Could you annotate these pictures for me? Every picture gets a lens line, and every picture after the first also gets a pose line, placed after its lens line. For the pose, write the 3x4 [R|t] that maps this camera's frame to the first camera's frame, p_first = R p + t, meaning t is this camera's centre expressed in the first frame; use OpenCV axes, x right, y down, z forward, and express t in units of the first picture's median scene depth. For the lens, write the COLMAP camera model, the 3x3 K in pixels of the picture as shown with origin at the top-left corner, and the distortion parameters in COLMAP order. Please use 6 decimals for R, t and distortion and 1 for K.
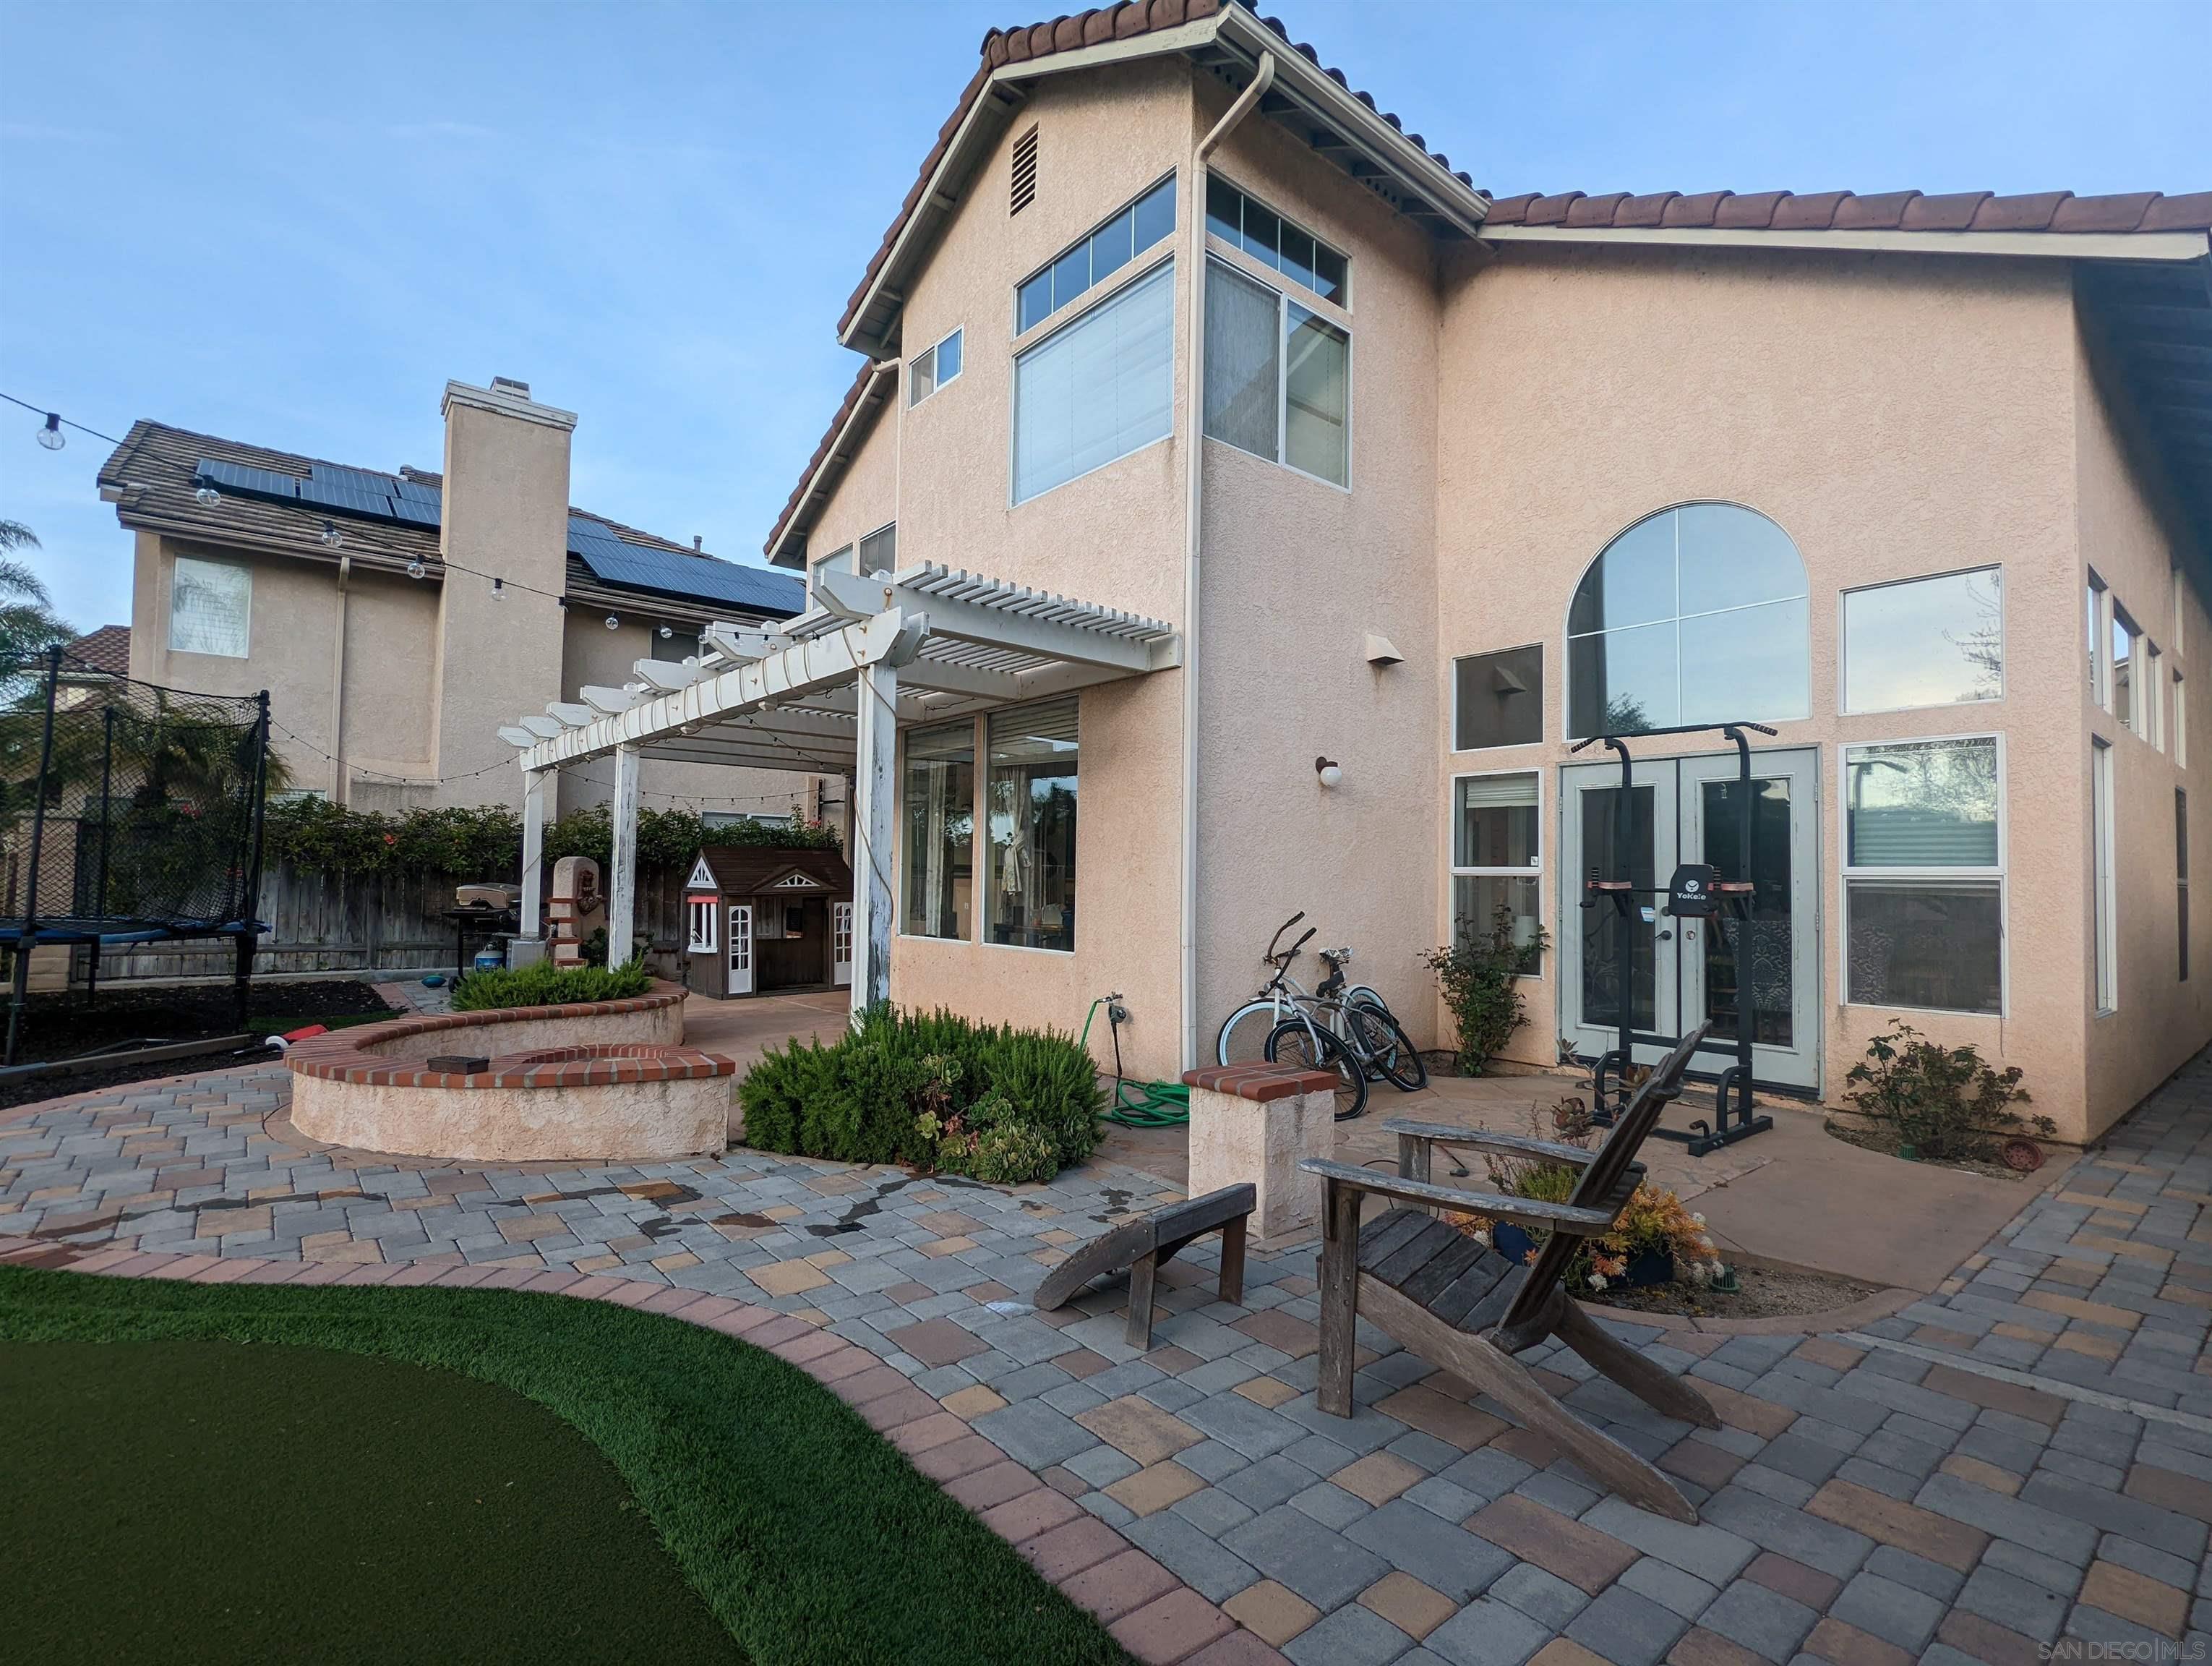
lens RADIAL K [[1051.8, 0, 1097.5], [0, 1051.8, 839.6], [0, 0, 1]] dist [0.004103, -0.004334]
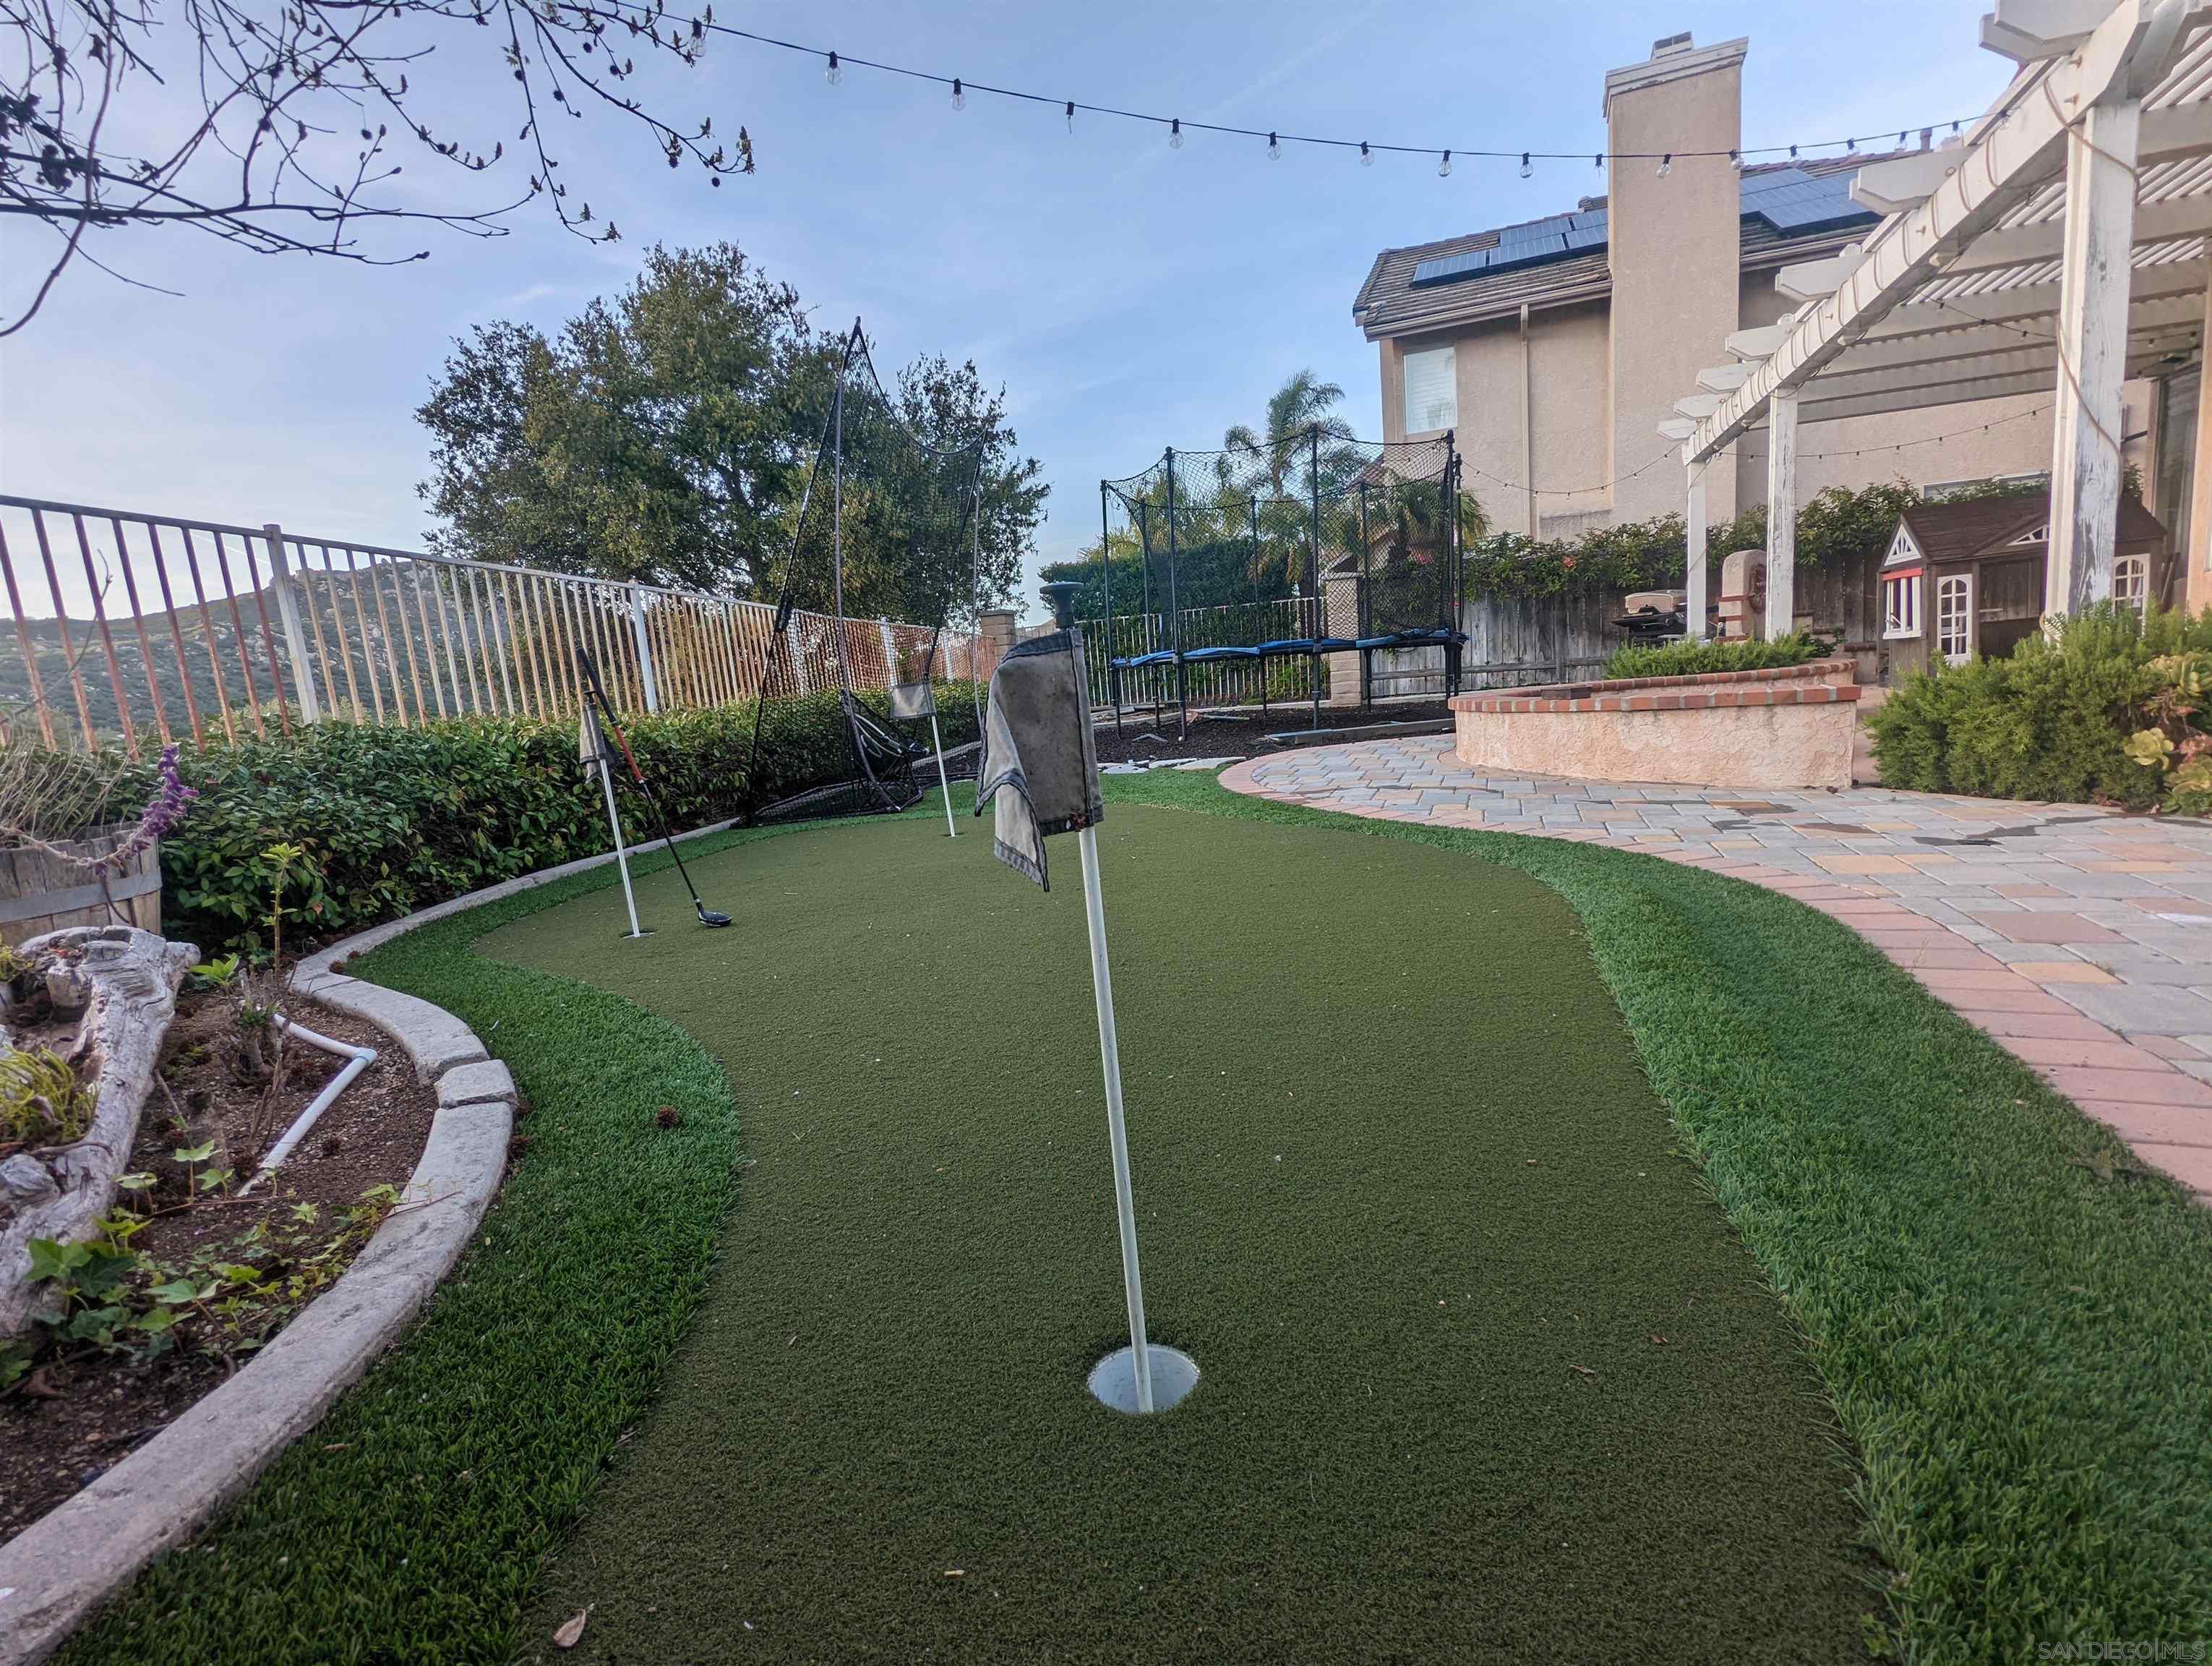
lens RADIAL K [[1051.8, 0, 1095.4], [0, 1051.8, 837.3], [0, 0, 1]] dist [0.004103, -0.004334]
pose [[0.498215, 0.074254, -0.863868, 0.088576], [0.120185, 0.980794, 0.153619, 0.115199], [0.858684, -0.180359, 0.479722, 0.026532]]
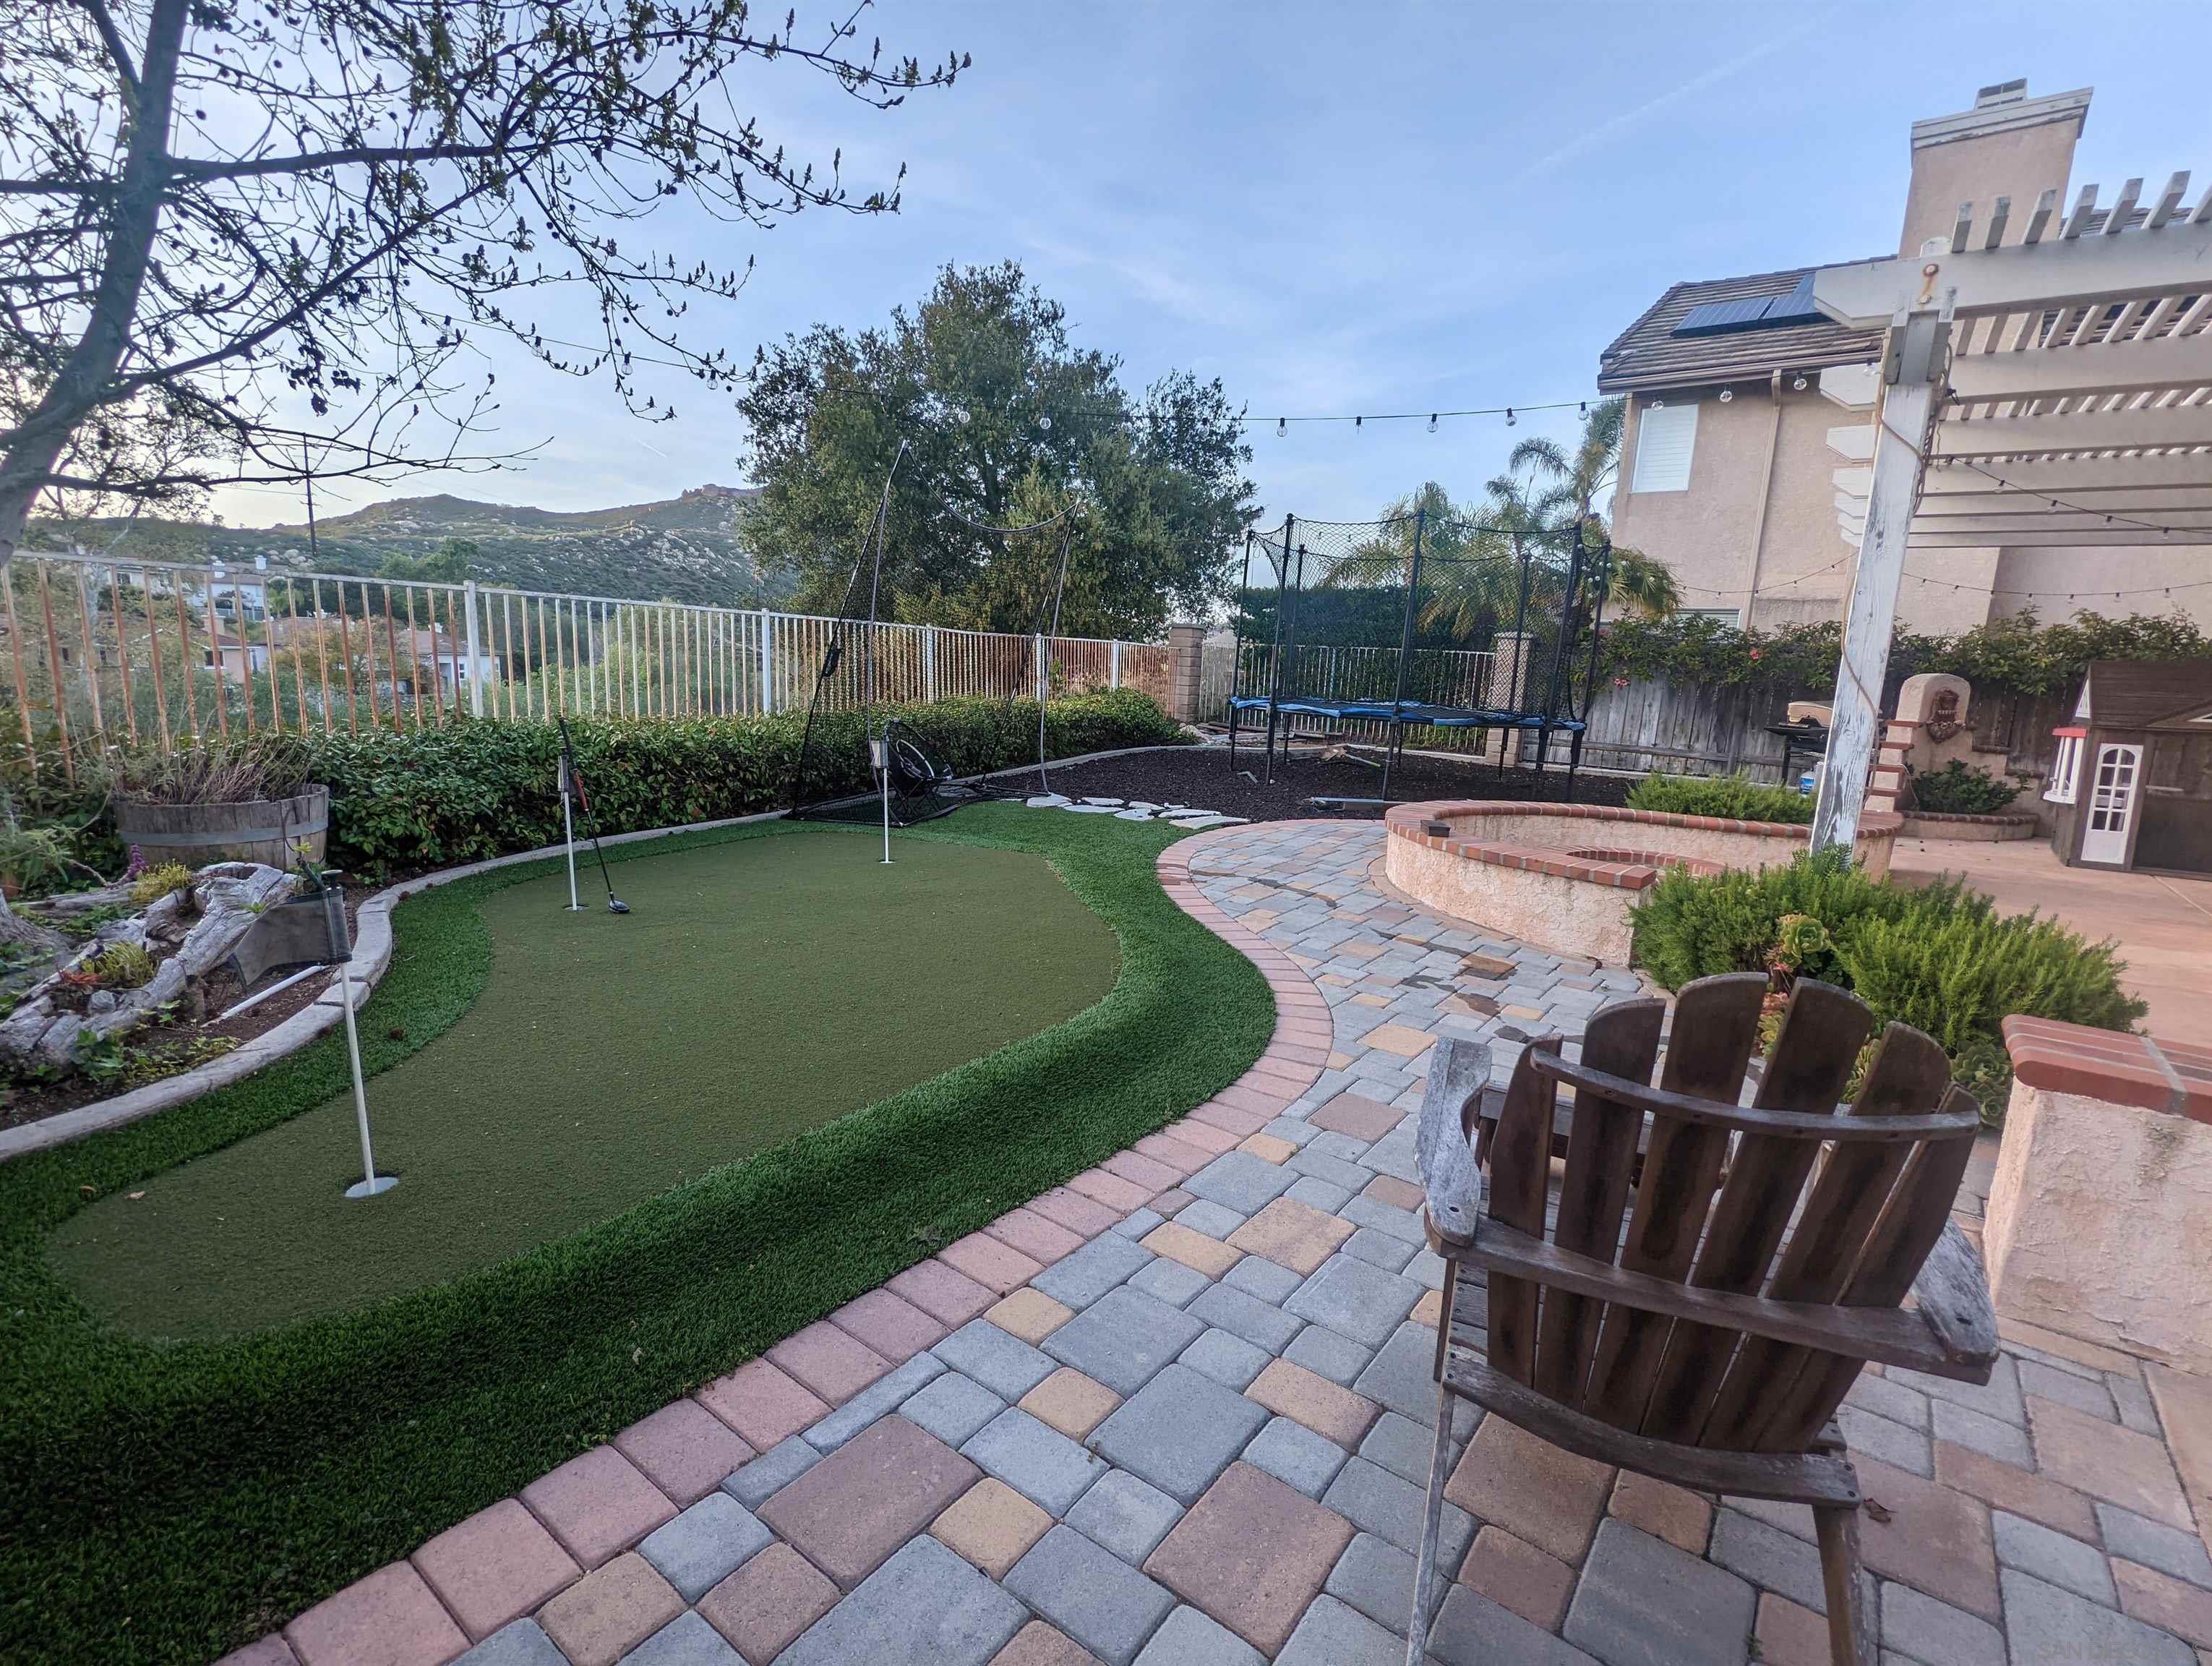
lens RADIAL K [[1051.8, 0, 1093.6], [0, 1051.8, 837.4], [0, 0, 1]] dist [0.004103, -0.004334]
pose [[0.239823, 0.162341, -0.957147, 0.393329], [-0.006940, 0.986181, 0.165527, 0.023007], [0.970792, -0.033054, 0.237635, 0.283393]]
